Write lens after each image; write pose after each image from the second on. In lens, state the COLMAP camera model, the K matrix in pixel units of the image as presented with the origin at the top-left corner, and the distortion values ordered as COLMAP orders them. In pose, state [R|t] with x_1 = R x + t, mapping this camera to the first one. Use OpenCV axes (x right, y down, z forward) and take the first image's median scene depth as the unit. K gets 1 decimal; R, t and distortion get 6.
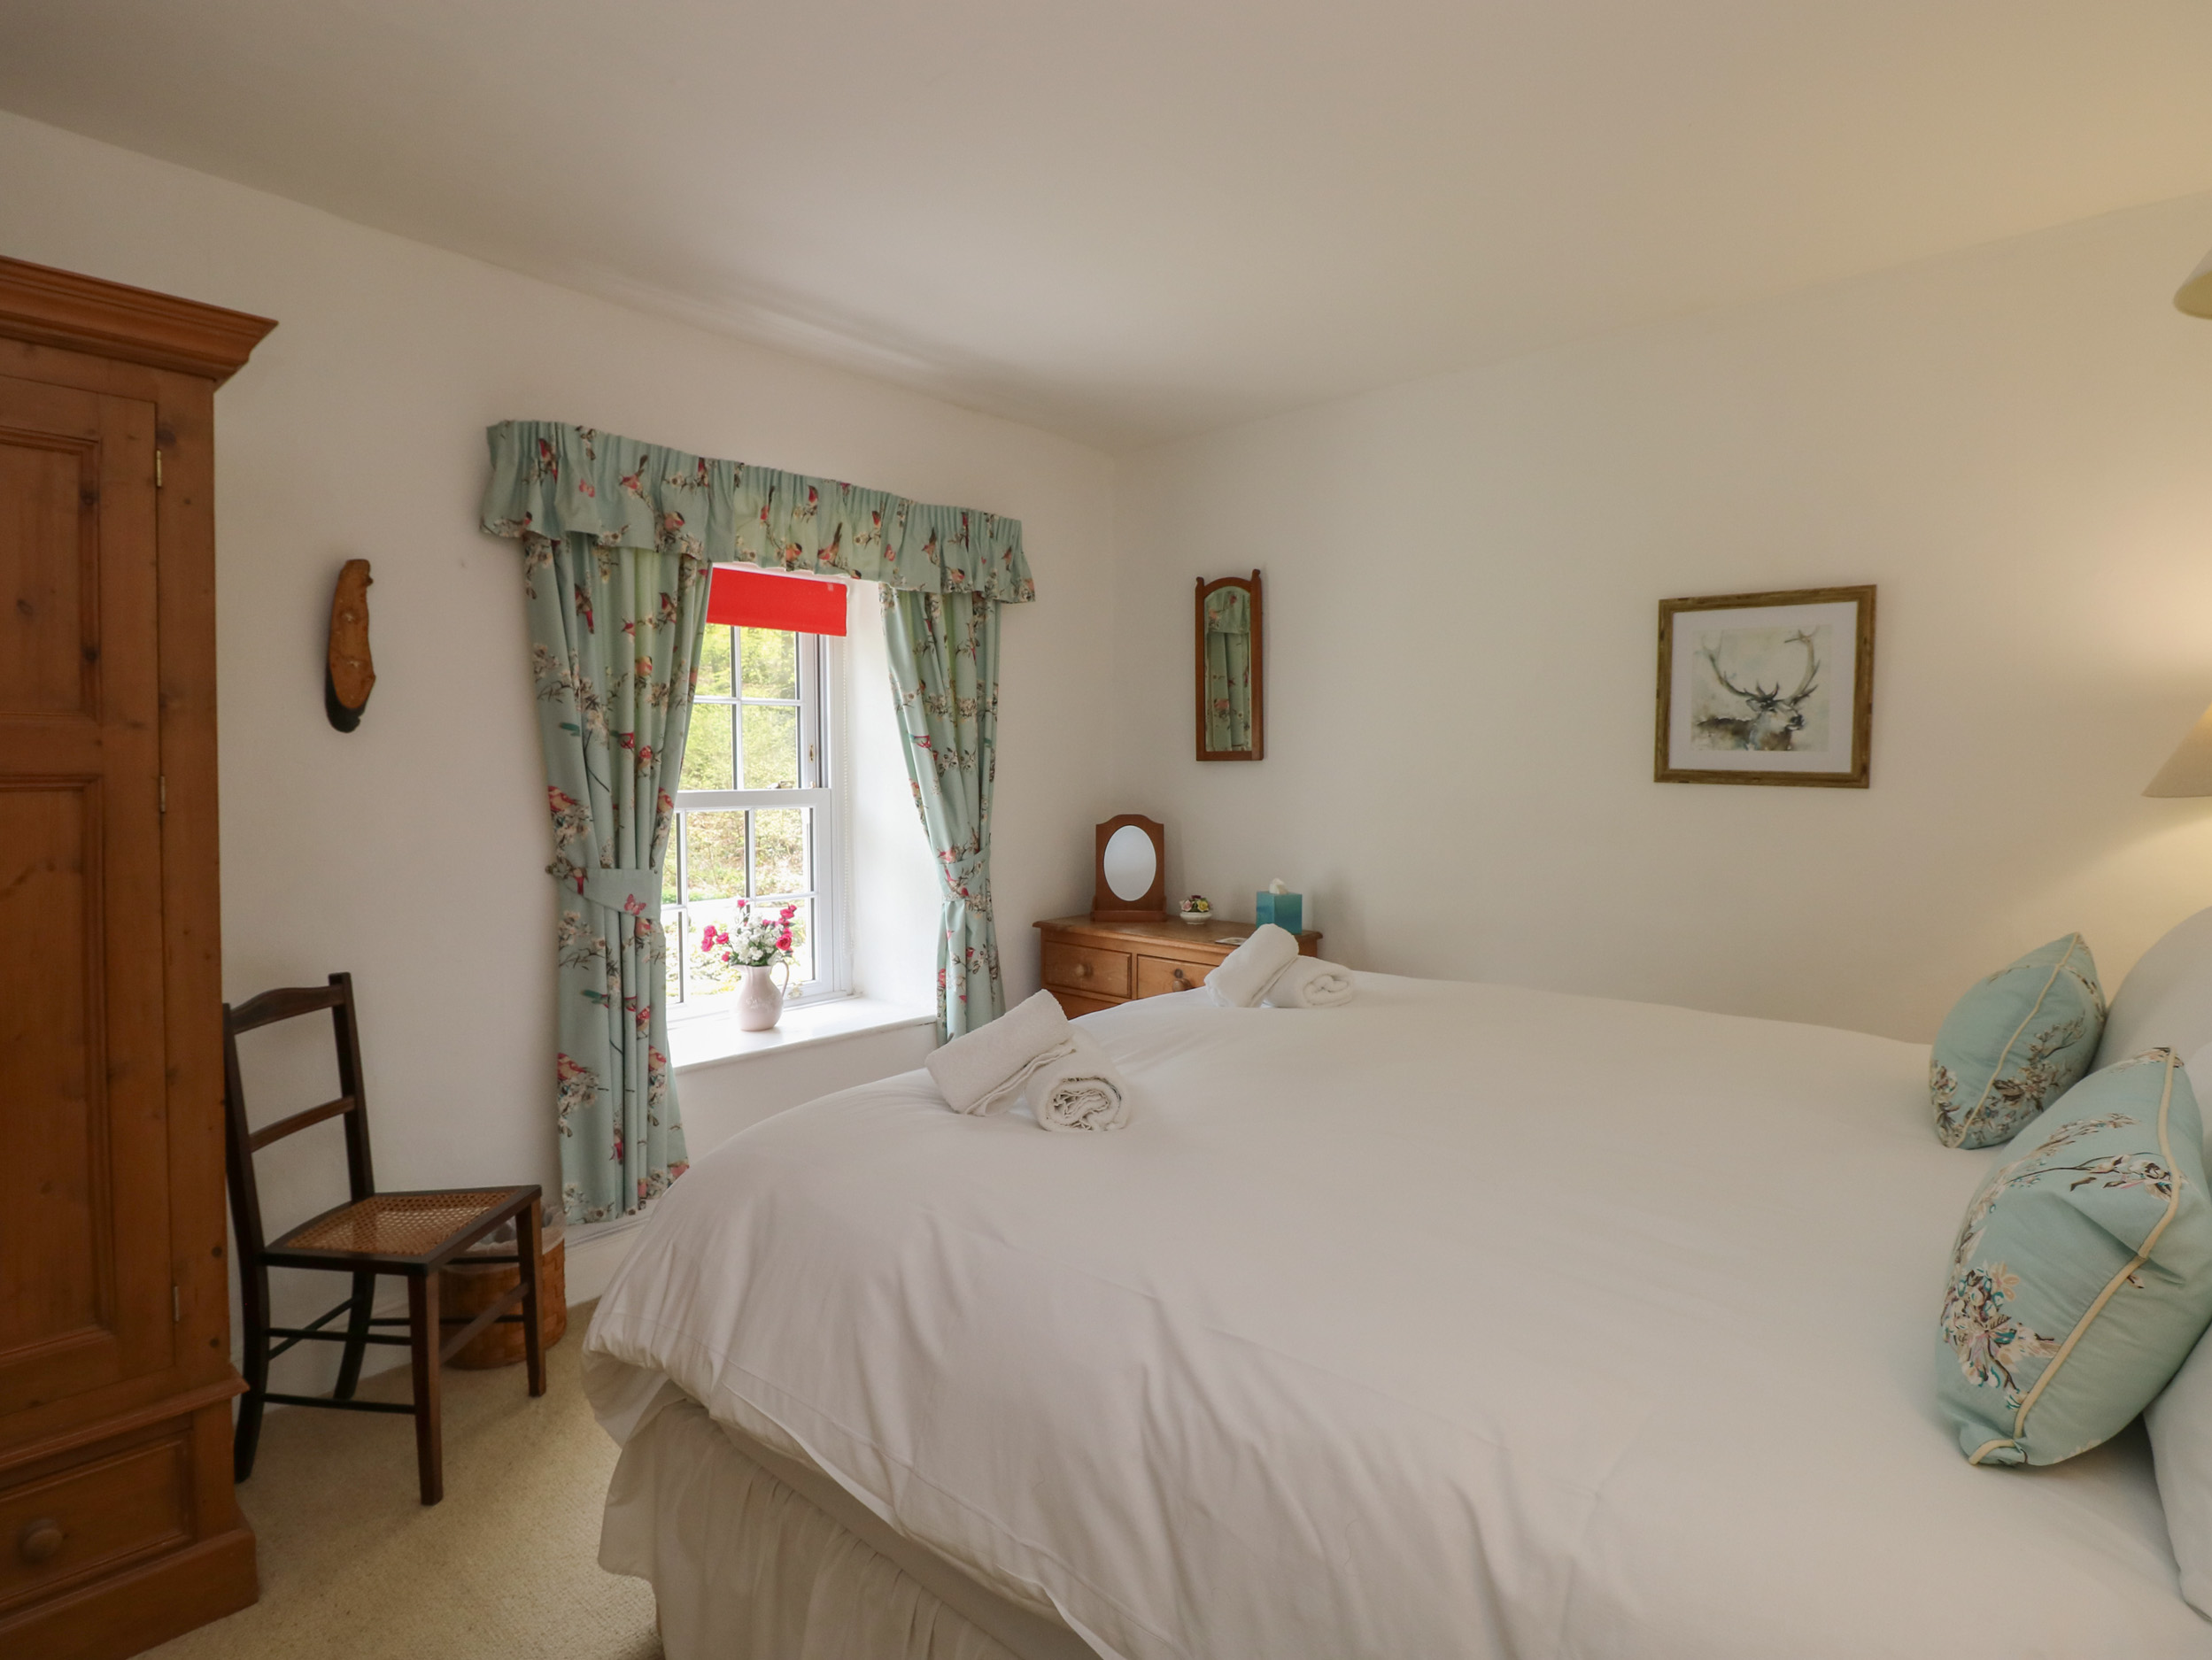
lens RADIAL K [[1182.0, 0, 1095.6], [0, 1182.0, 829.2], [0, 0, 1]] dist [-0.001480, -0.000602]
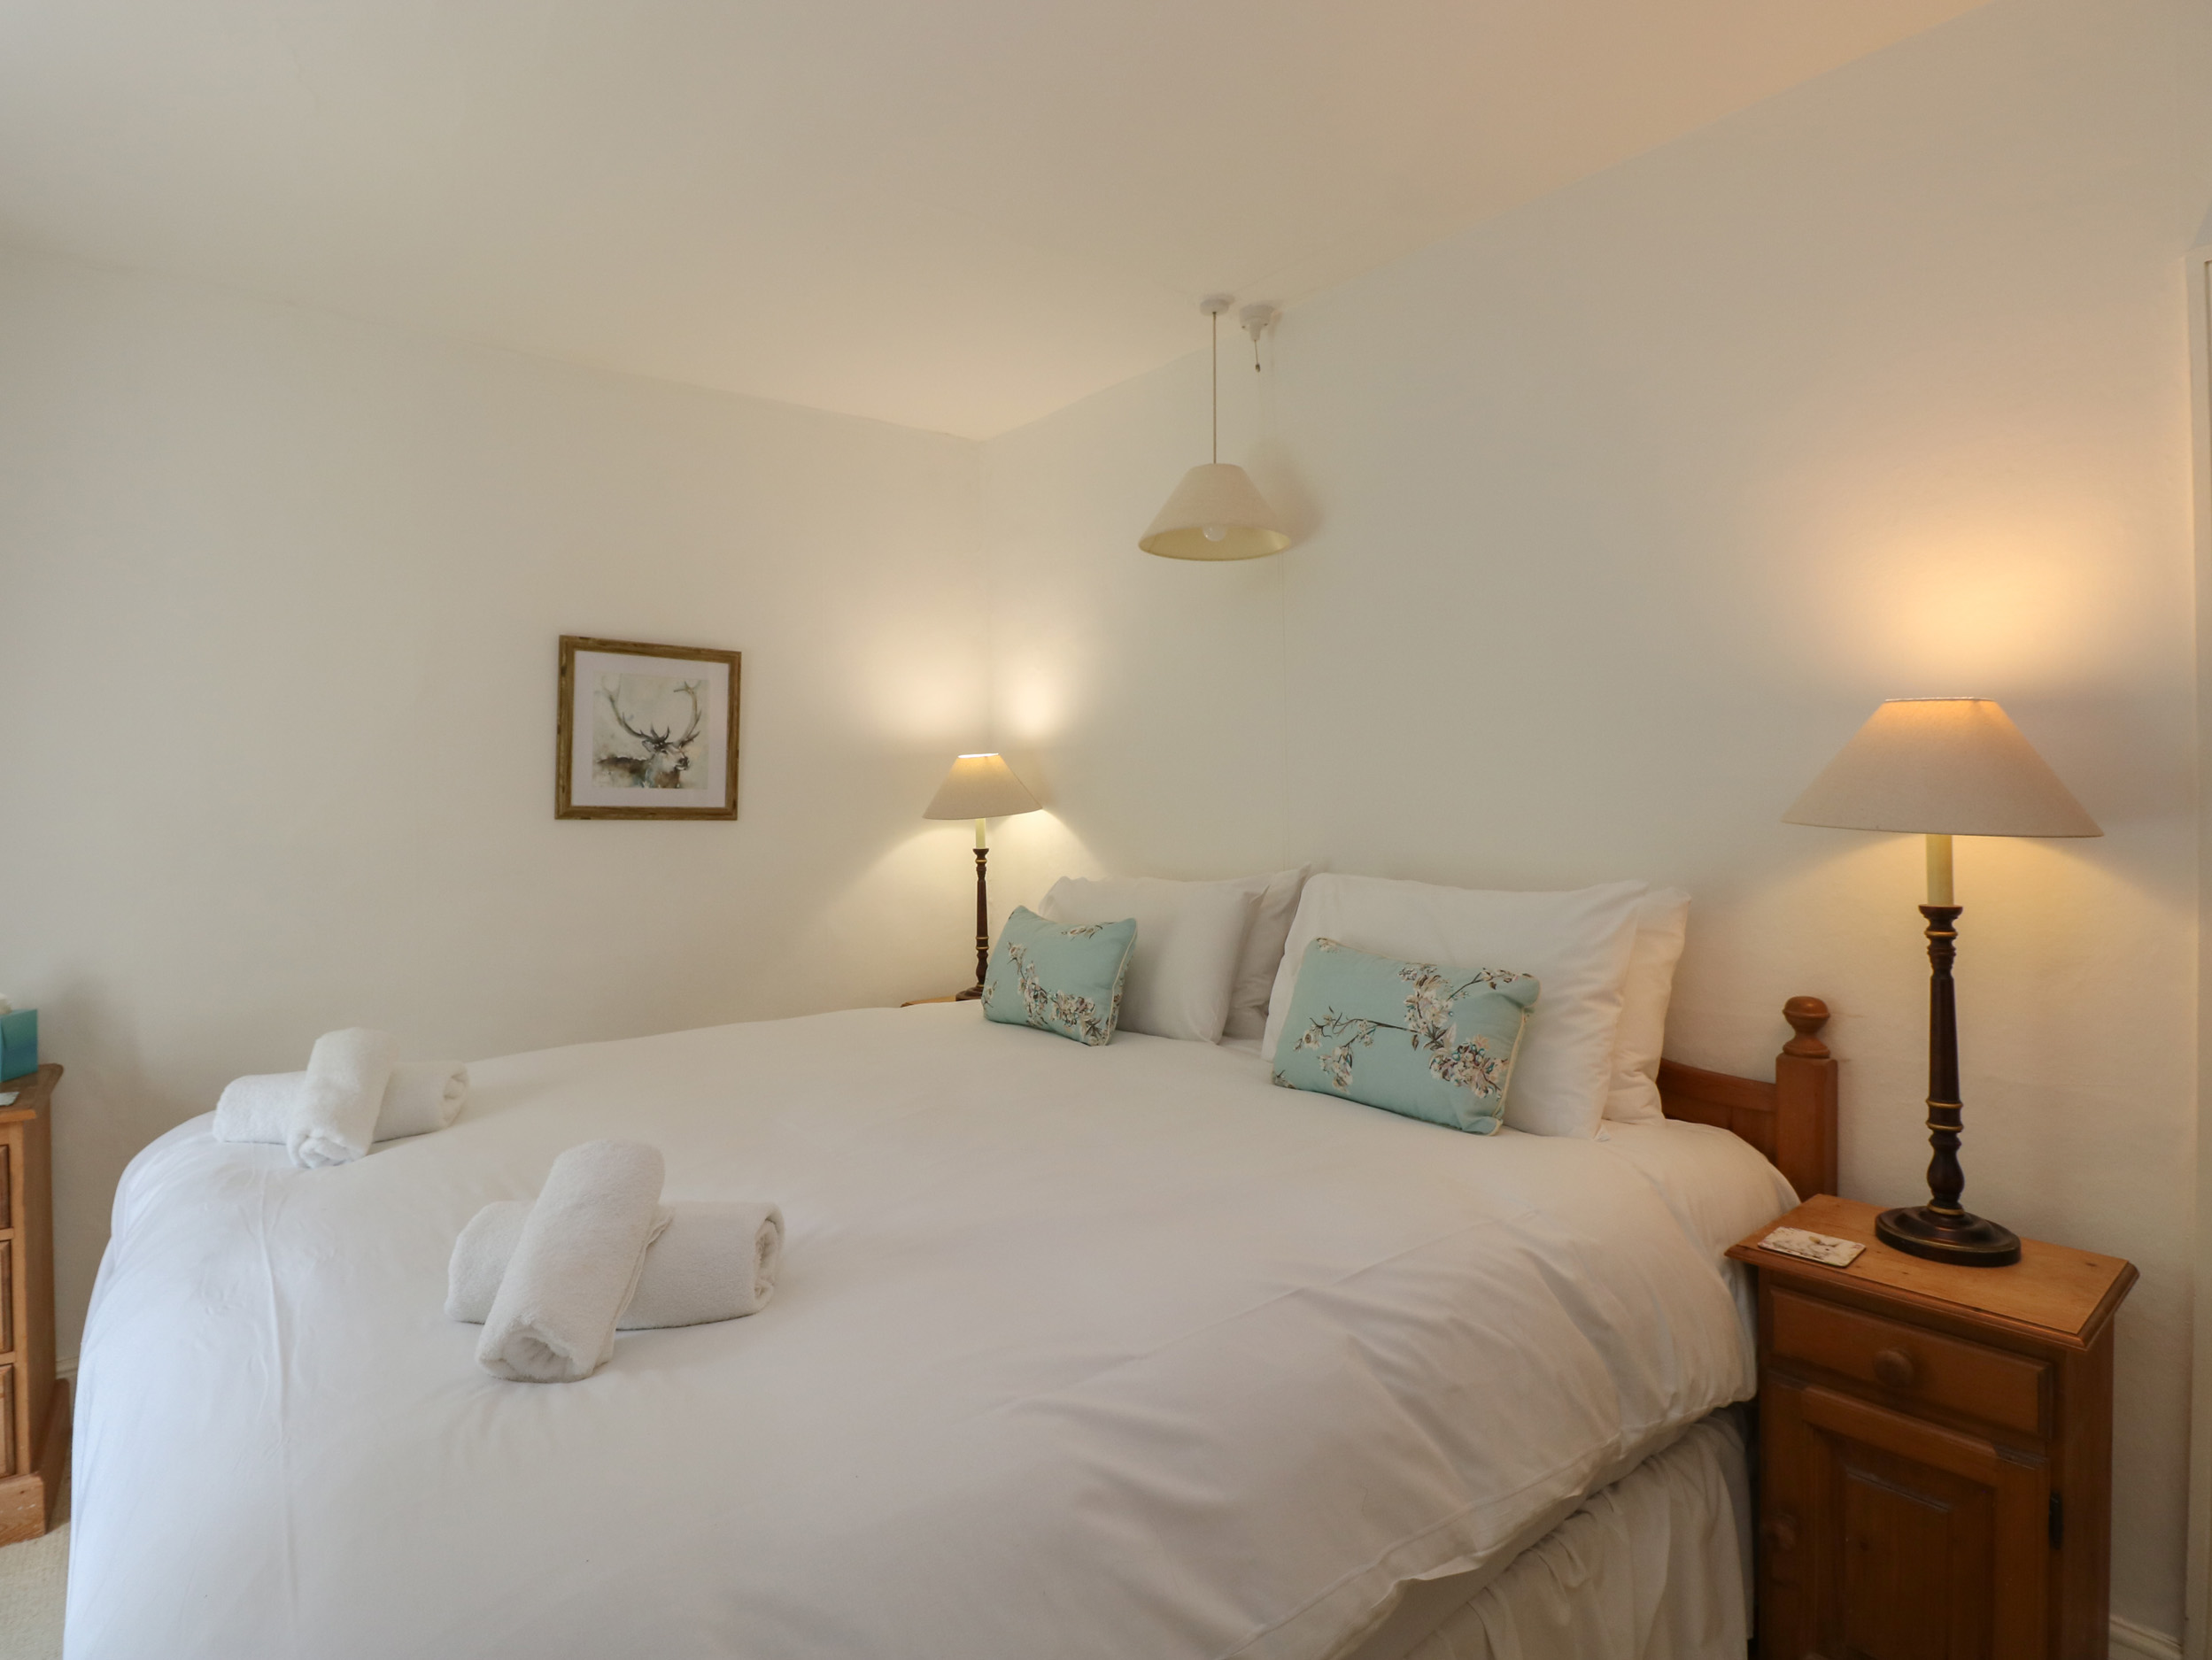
lens RADIAL K [[1182.0, 0, 1095.2], [0, 1182.0, 816.9], [0, 0, 1]] dist [-0.001480, -0.000602]
pose [[0.163010, -0.015133, 0.986508, -0.446537], [0.062508, 0.998032, 0.004981, -0.020234], [-0.984642, 0.060853, 0.163635, 0.426462]]
